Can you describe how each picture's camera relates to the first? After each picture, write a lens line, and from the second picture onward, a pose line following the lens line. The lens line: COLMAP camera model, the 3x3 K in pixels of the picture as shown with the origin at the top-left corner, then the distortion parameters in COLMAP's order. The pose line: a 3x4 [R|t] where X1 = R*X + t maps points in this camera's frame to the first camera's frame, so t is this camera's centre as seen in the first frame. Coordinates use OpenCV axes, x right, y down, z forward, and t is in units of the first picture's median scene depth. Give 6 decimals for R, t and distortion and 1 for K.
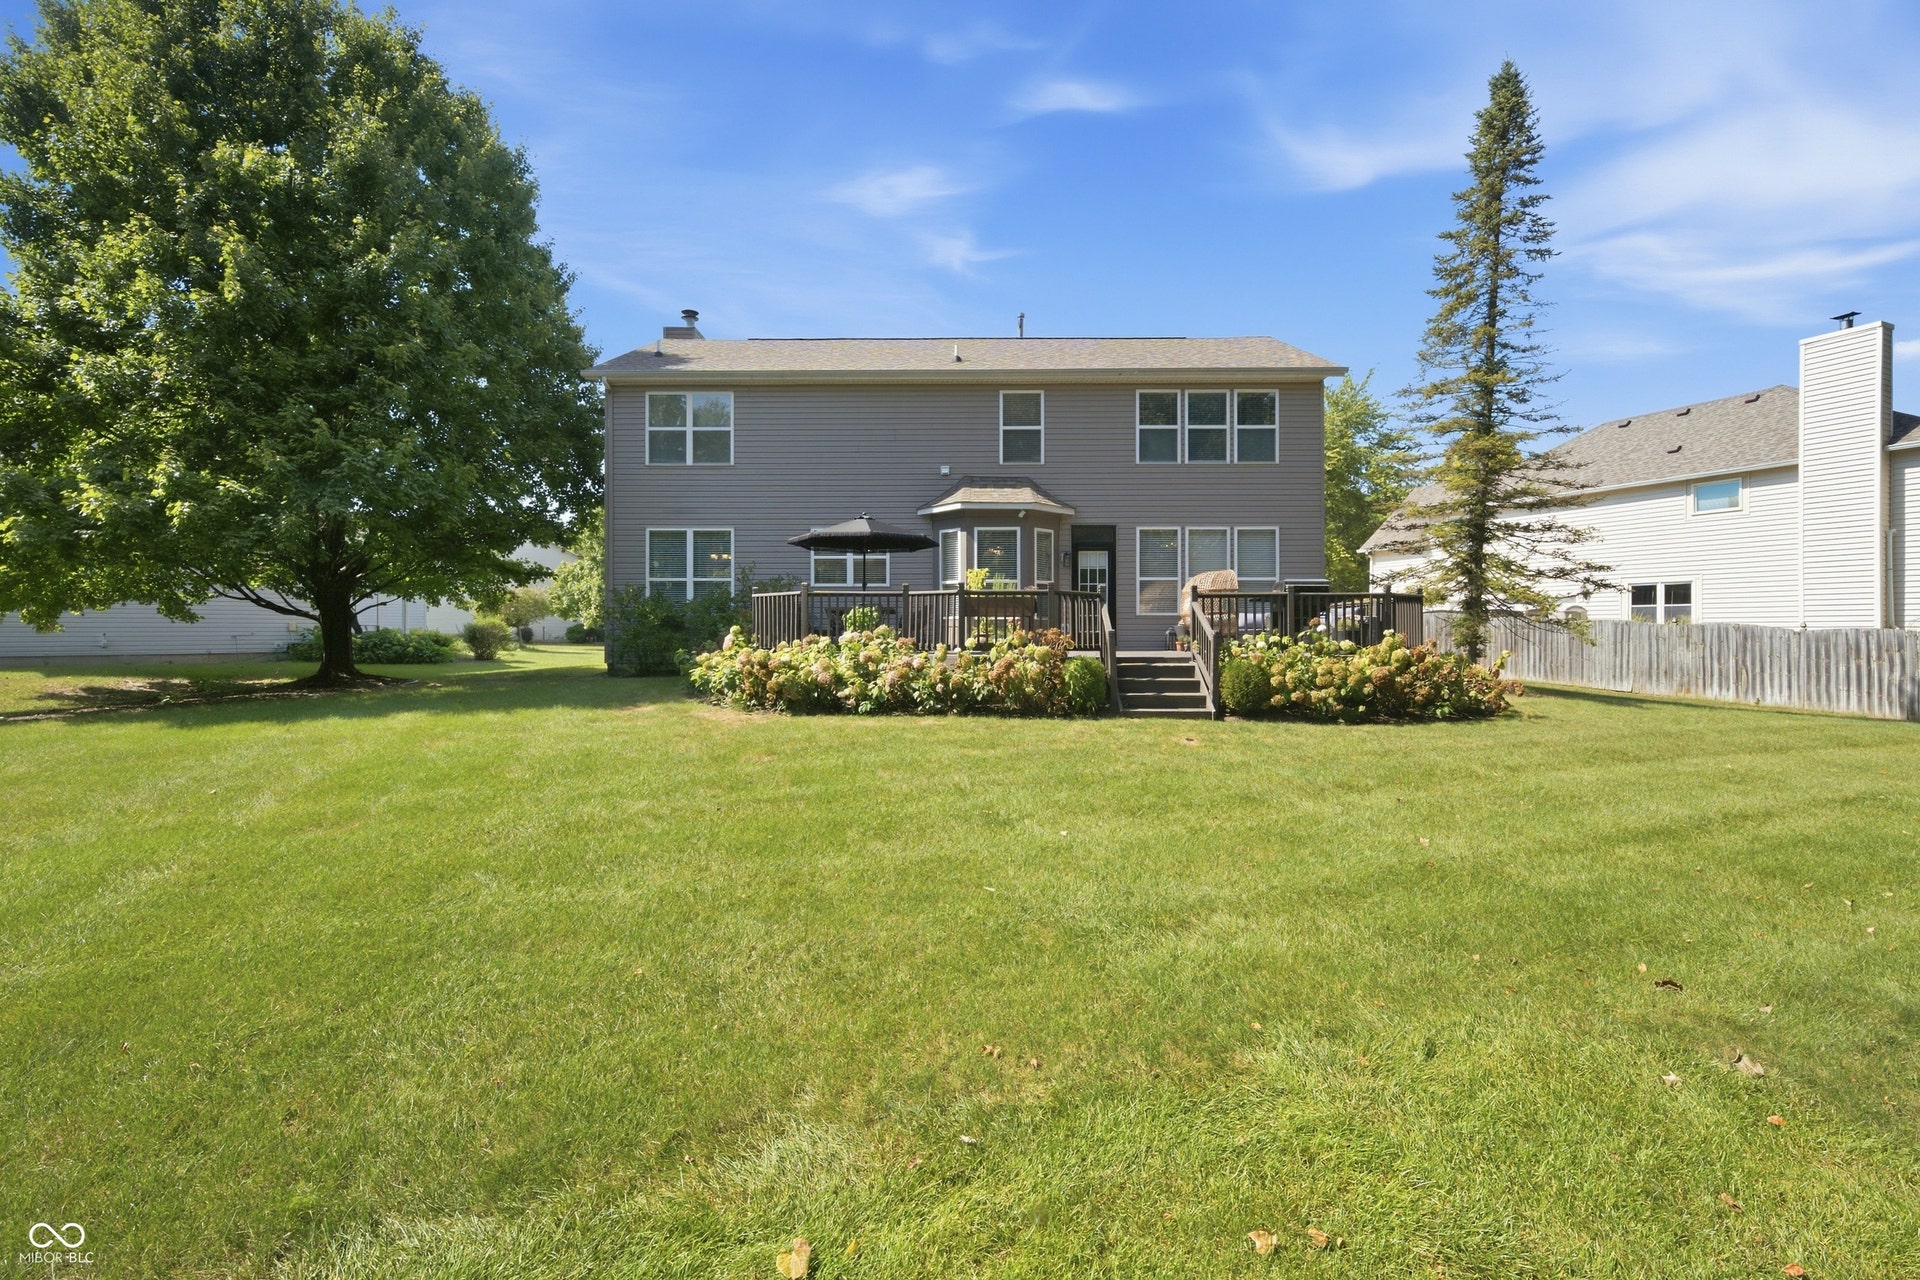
lens RADIAL K [[894.5, 0, 952.7], [0, 894.5, 636.6], [0, 0, 1]] dist [-0.000201, -0.000832]
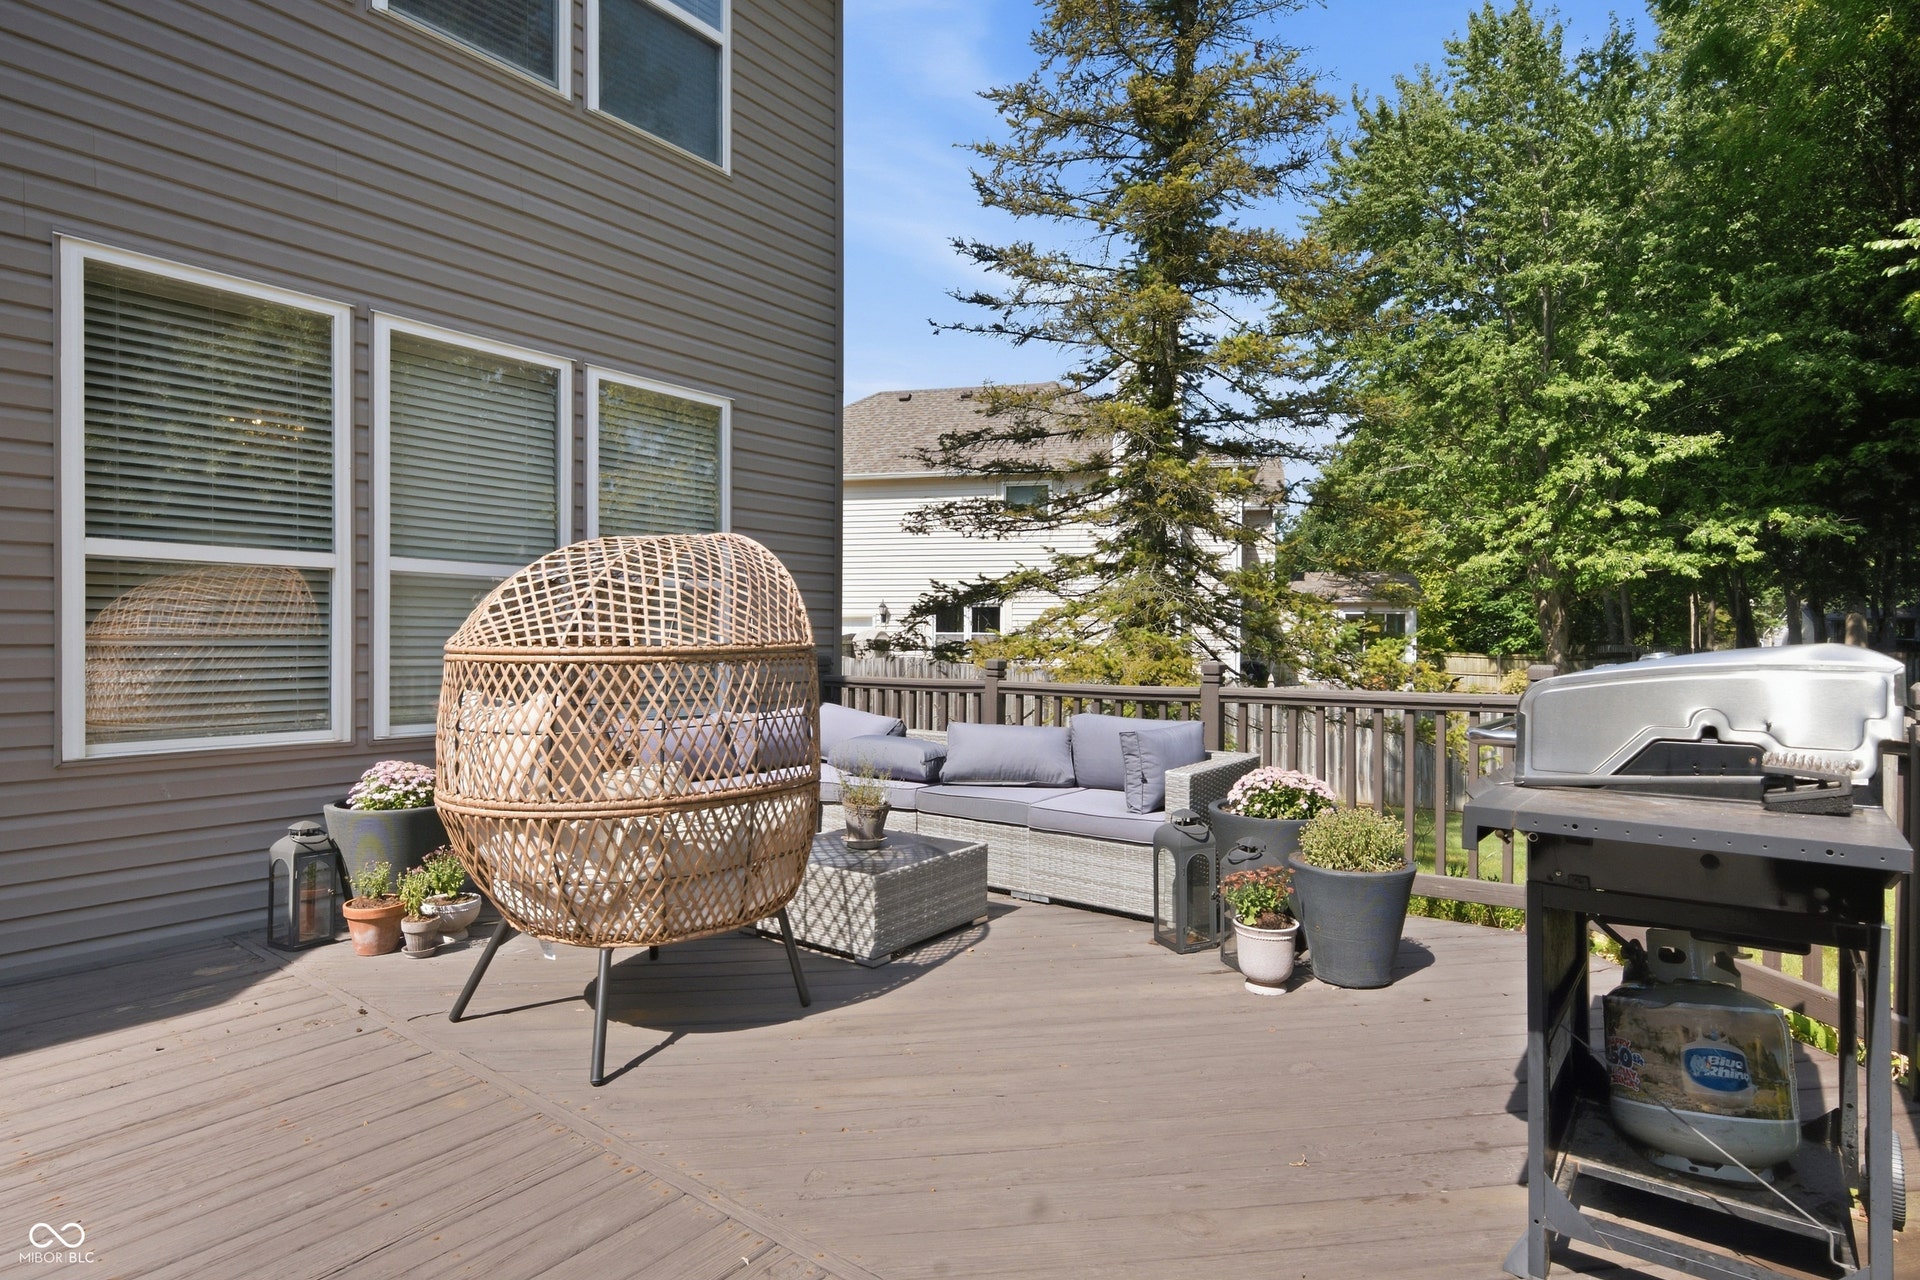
lens RADIAL K [[1010.4, 0, 960.0], [0, 1010.4, 640.0], [0, 0, 1]] dist [0.003951, -0.000433]
pose [[0.606940, 0.002162, 0.794745, 0.156665], [0.000596, 0.999995, -0.003175, -0.046577], [-0.794747, 0.002401, 0.606936, 0.750772]]
